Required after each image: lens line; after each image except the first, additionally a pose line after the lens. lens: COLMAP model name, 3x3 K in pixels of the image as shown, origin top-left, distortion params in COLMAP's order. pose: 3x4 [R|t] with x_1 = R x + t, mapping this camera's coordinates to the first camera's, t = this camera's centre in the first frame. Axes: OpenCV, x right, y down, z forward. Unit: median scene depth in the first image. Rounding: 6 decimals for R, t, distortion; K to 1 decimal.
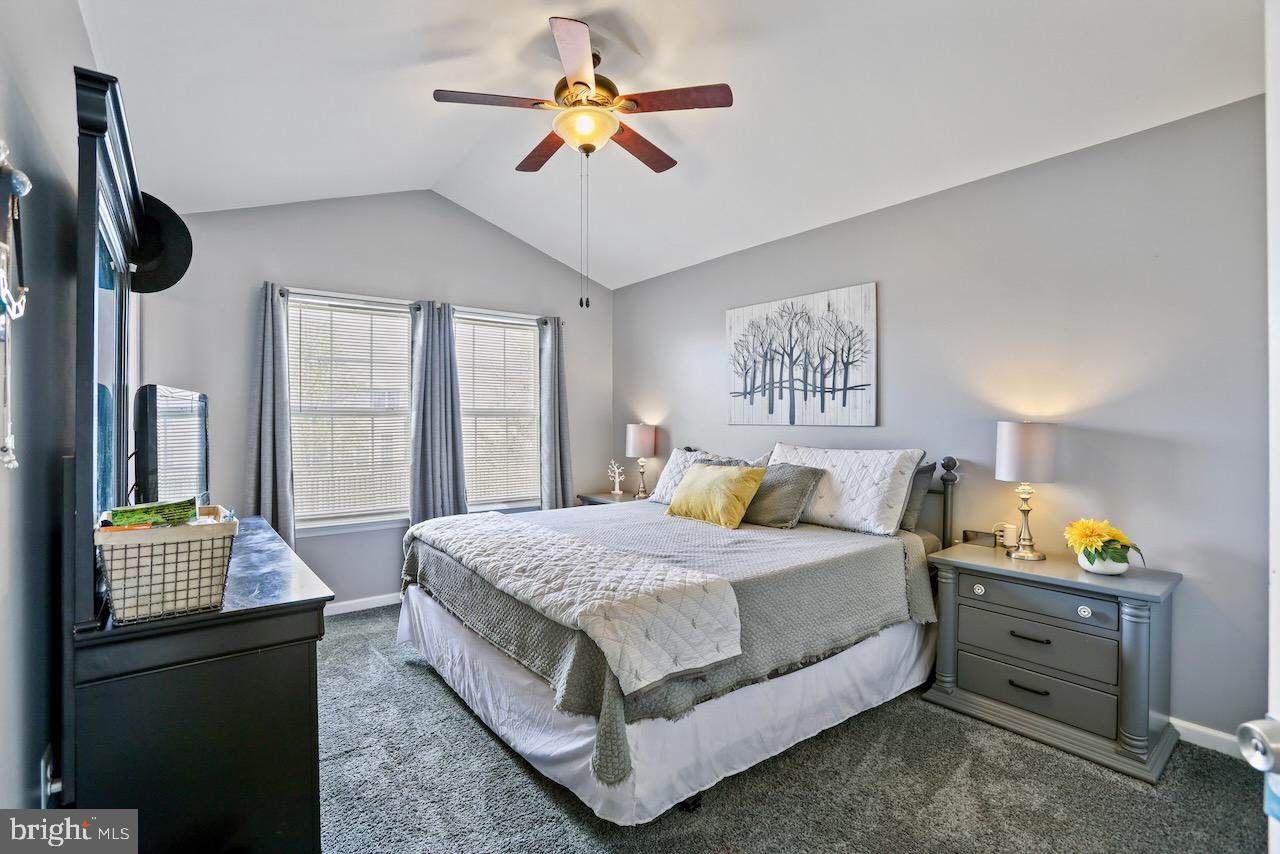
lens RADIAL K [[587.8, 0, 637.4], [0, 587.8, 427.7], [0, 0, 1]] dist [-0.003254, 0.000024]
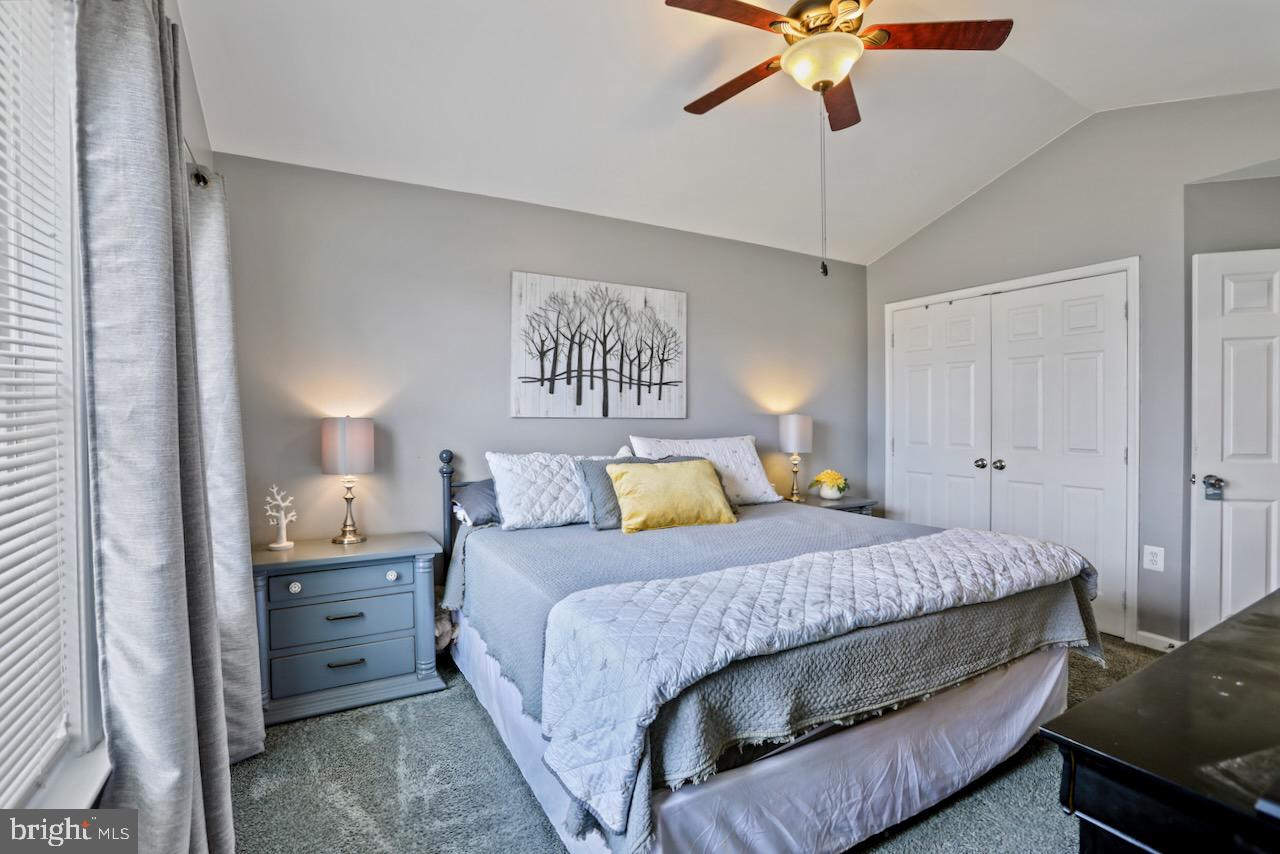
lens RADIAL K [[554.7, 0, 638.6], [0, 554.7, 430.9], [0, 0, 1]] dist [-0.002701, -0.000029]
pose [[0.211079, -0.024274, 0.977168, -0.600289], [0.008990, 0.999698, 0.022892, -0.002665], [-0.977428, 0.003953, 0.211233, 0.759804]]
